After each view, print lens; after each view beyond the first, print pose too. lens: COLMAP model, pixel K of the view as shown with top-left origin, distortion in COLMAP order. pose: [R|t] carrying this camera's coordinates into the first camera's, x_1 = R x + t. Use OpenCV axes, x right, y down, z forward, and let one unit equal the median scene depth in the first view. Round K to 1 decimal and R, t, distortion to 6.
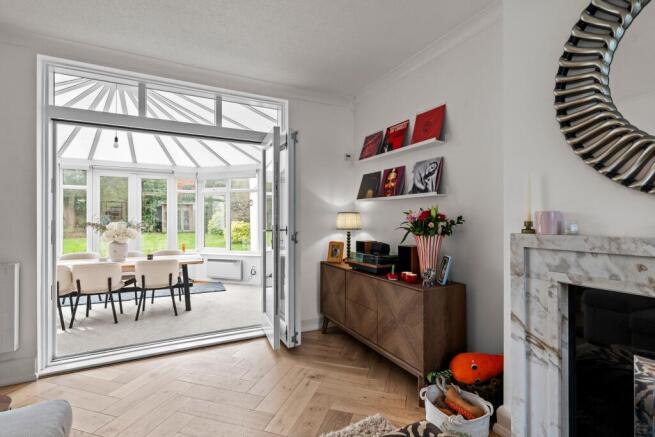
lens RADIAL K [[309.6, 0, 329.6], [0, 309.6, 217.7], [0, 0, 1]] dist [-0.004237, -0.000313]
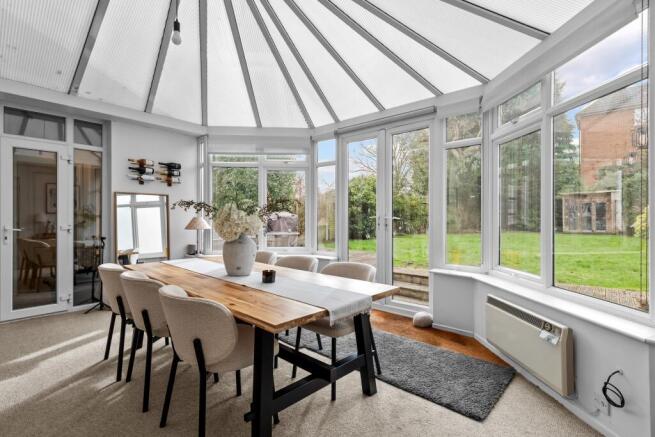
lens RADIAL K [[309.6, 0, 336.7], [0, 309.6, 218.5], [0, 0, 1]] dist [-0.004237, -0.000313]
pose [[0.363376, 0.002134, -0.931640, -0.132549], [0.002554, 0.999991, 0.003287, 0.042836], [0.931639, -0.003573, 0.363367, 0.952414]]
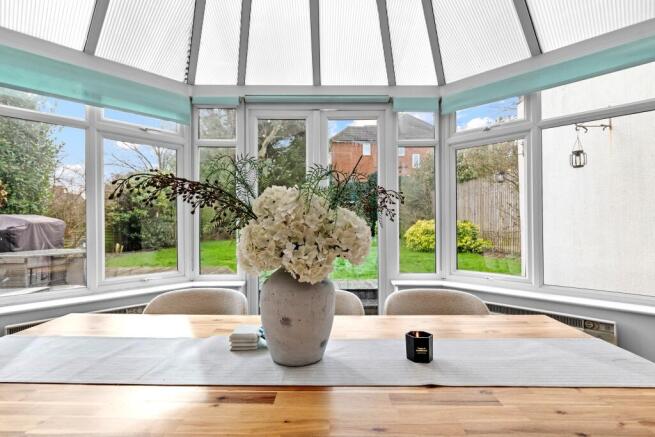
lens RADIAL K [[309.6, 0, 324.6], [0, 309.6, 222.0], [0, 0, 1]] dist [-0.004237, -0.000313]
pose [[0.889290, -0.007542, -0.457281, -0.556356], [0.008601, 0.999963, 0.000235, 0.040678], [0.457262, -0.004142, 0.889322, 0.800108]]
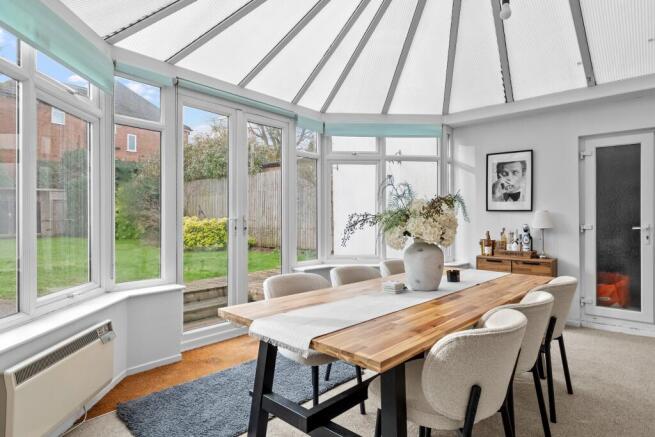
lens RADIAL K [[361.4, 0, 324.2], [0, 361.4, 218.2], [0, 0, 1]] dist [-0.005714, -0.002062]
pose [[0.938966, -0.001584, 0.344007, -0.967300], [0.000127, 0.999991, 0.004259, 0.037129], [-0.344011, -0.003955, 0.938957, 0.569545]]
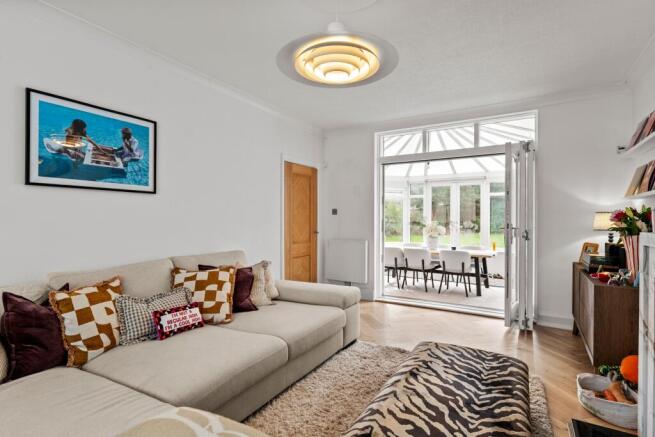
lens RADIAL K [[338.8, 0, 327.2], [0, 338.8, 219.7], [0, 0, 1]] dist [0.001728, 0.000493]
pose [[0.511858, 0.002780, -0.859066, 0.367507], [-0.000525, 0.999996, 0.002924, 0.001789], [0.859070, -0.001046, 0.511857, -0.173442]]
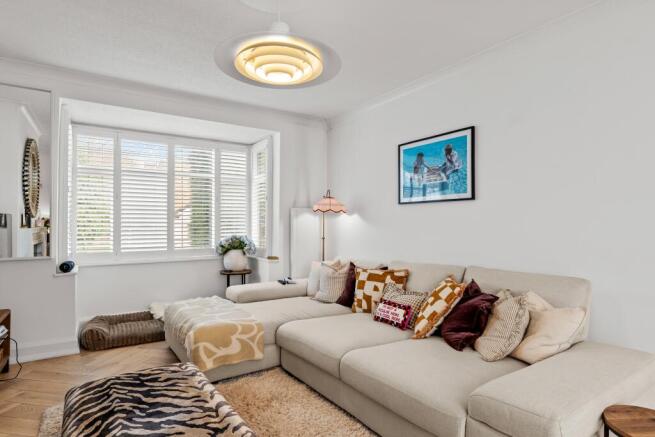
lens RADIAL K [[361.4, 0, 330.5], [0, 361.4, 220.1], [0, 0, 1]] dist [-0.005714, -0.002062]
pose [[-0.995419, -0.005021, -0.095482, -0.035262], [-0.003524, 0.999868, -0.015845, 0.004213], [0.095549, -0.015436, -0.995305, 0.532767]]
